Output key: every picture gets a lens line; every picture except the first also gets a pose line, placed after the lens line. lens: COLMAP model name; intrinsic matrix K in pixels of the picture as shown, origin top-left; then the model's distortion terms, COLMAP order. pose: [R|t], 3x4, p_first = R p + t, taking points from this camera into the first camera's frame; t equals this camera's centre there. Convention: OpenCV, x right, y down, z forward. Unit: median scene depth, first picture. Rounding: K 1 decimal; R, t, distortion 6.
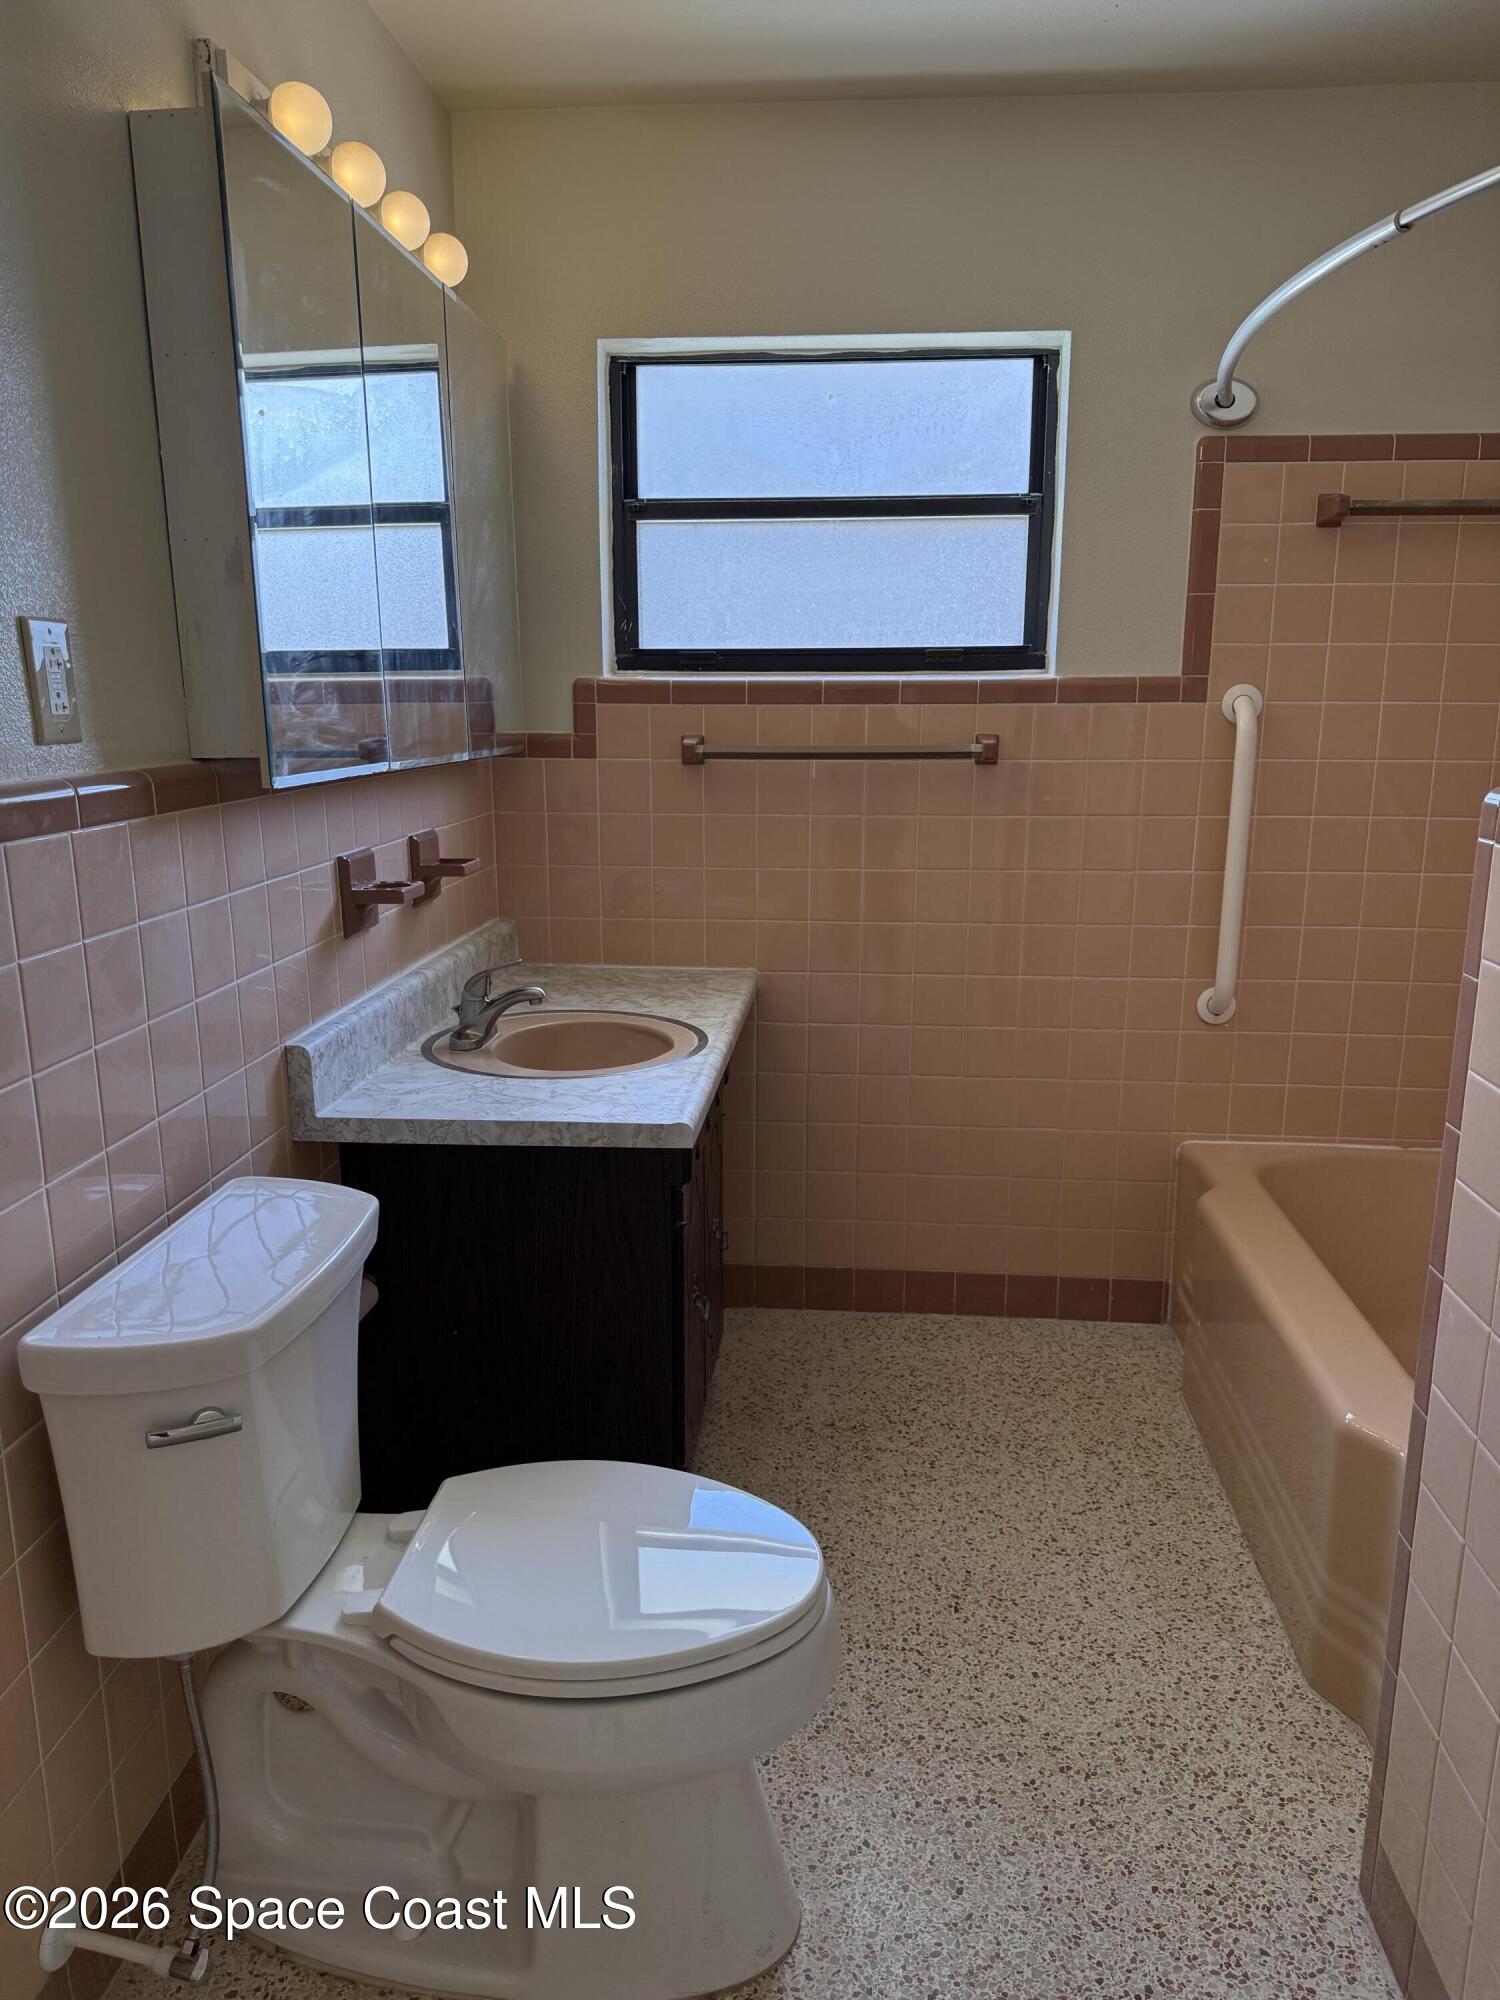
lens RADIAL K [[1411.6, 0, 750.0], [0, 1411.6, 1000.0], [0, 0, 1]] dist [0.000663, -0.008596]
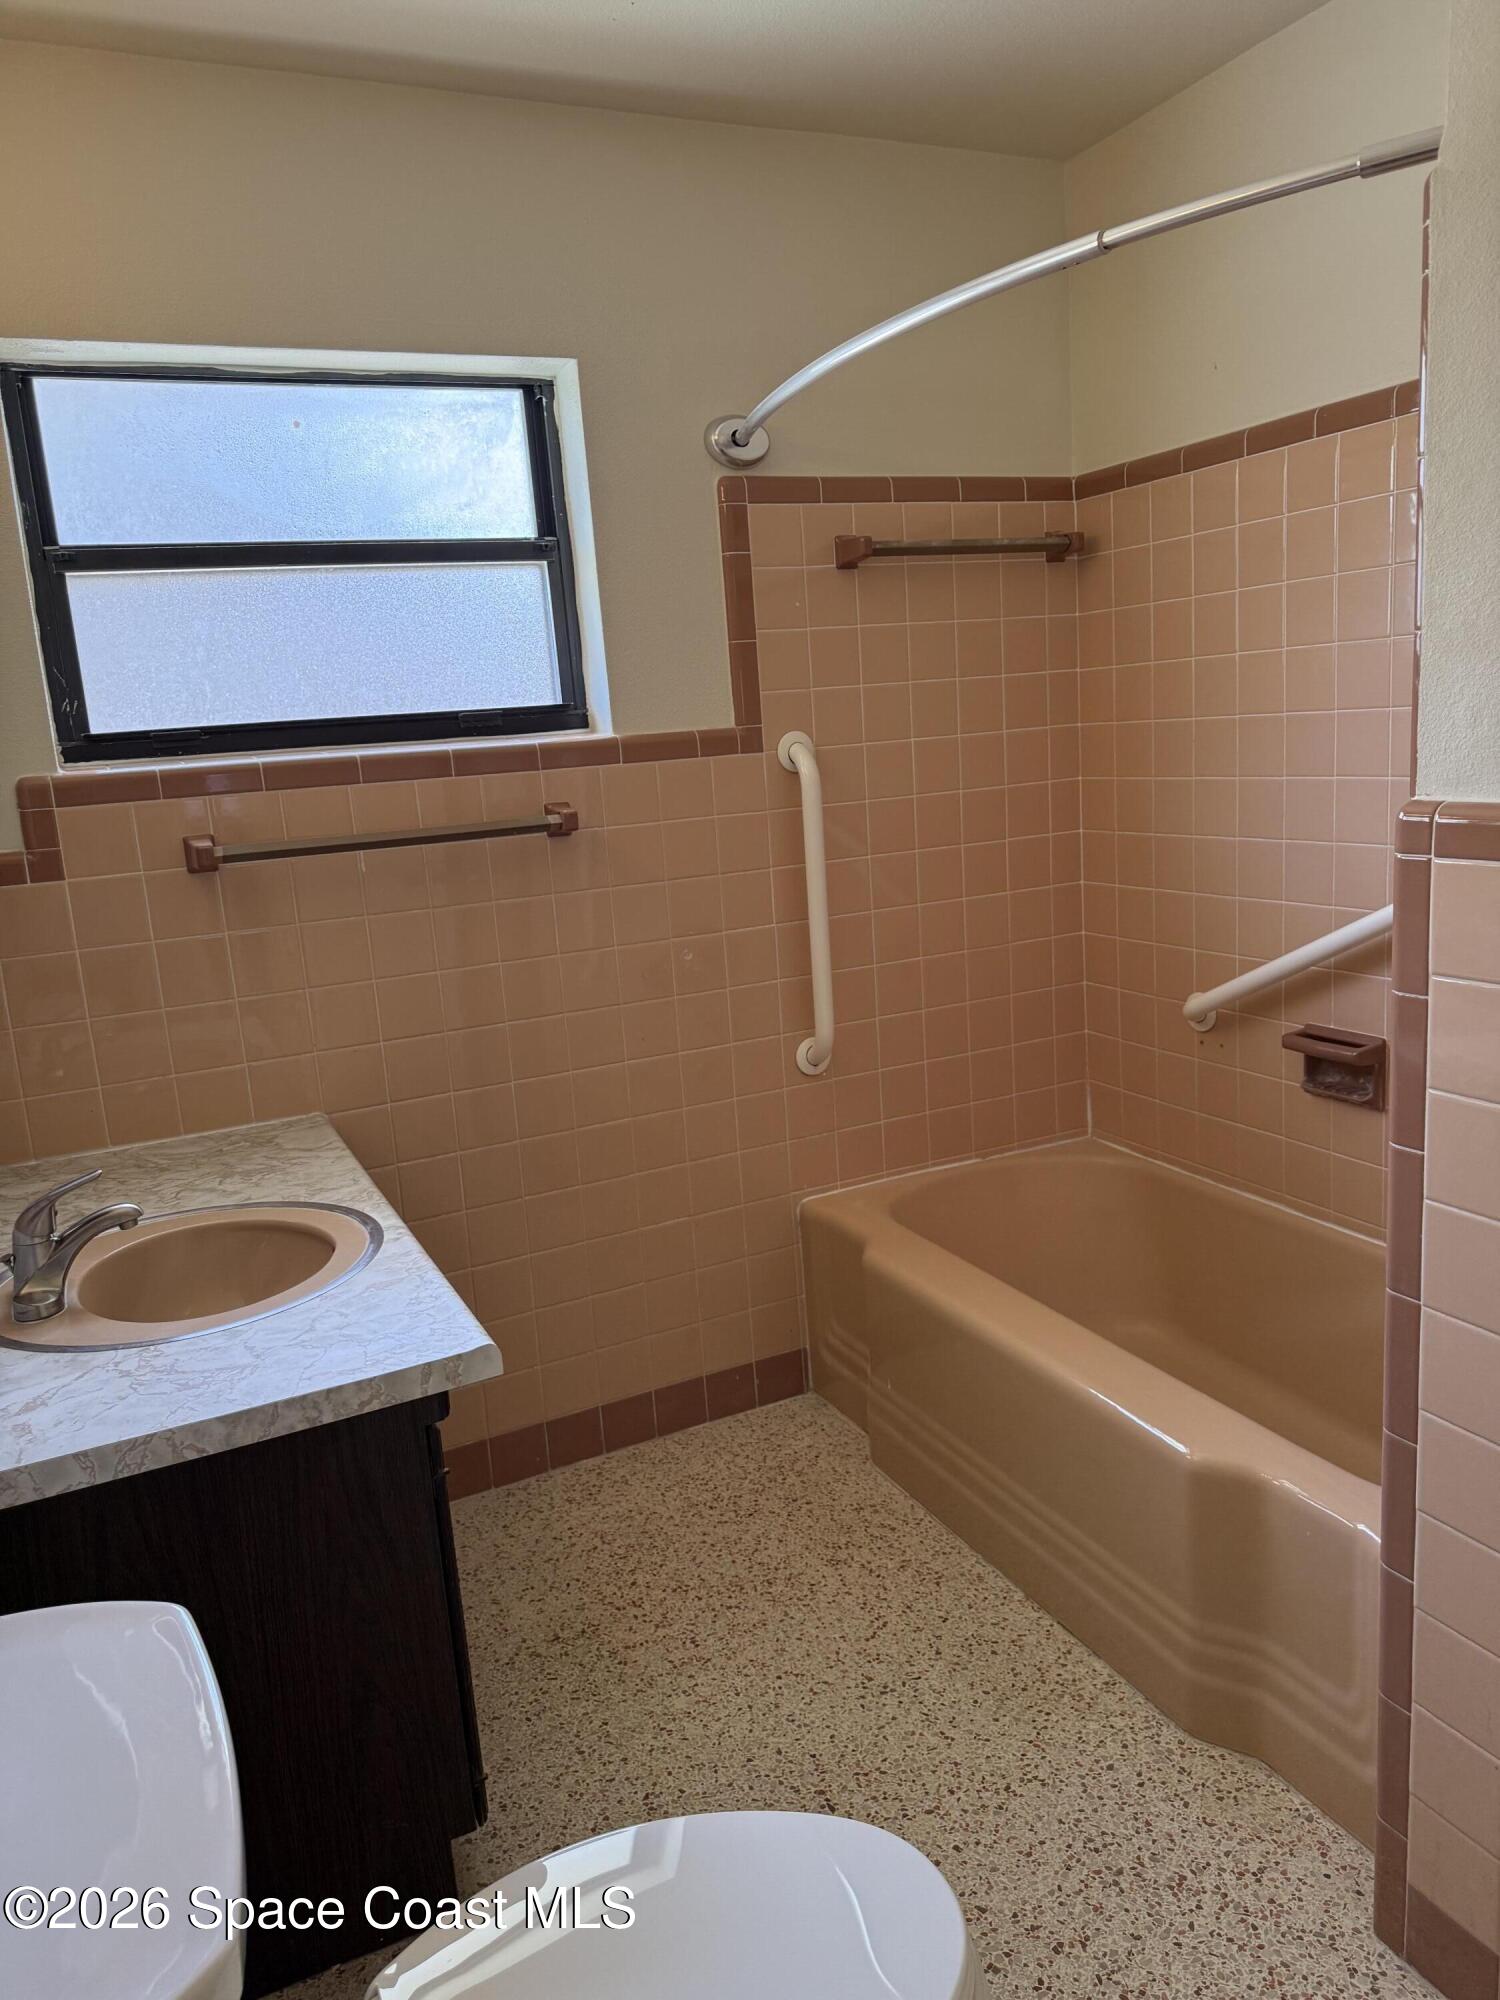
lens RADIAL K [[1442.0, 0, 753.1], [0, 1442.0, 975.8], [0, 0, 1]] dist [-0.006254, 0.005019]
pose [[0.859389, -0.152027, 0.488198, -0.216531], [0.175190, 0.984533, -0.001804, -0.066797], [-0.480373, 0.087078, 0.872731, 0.183804]]
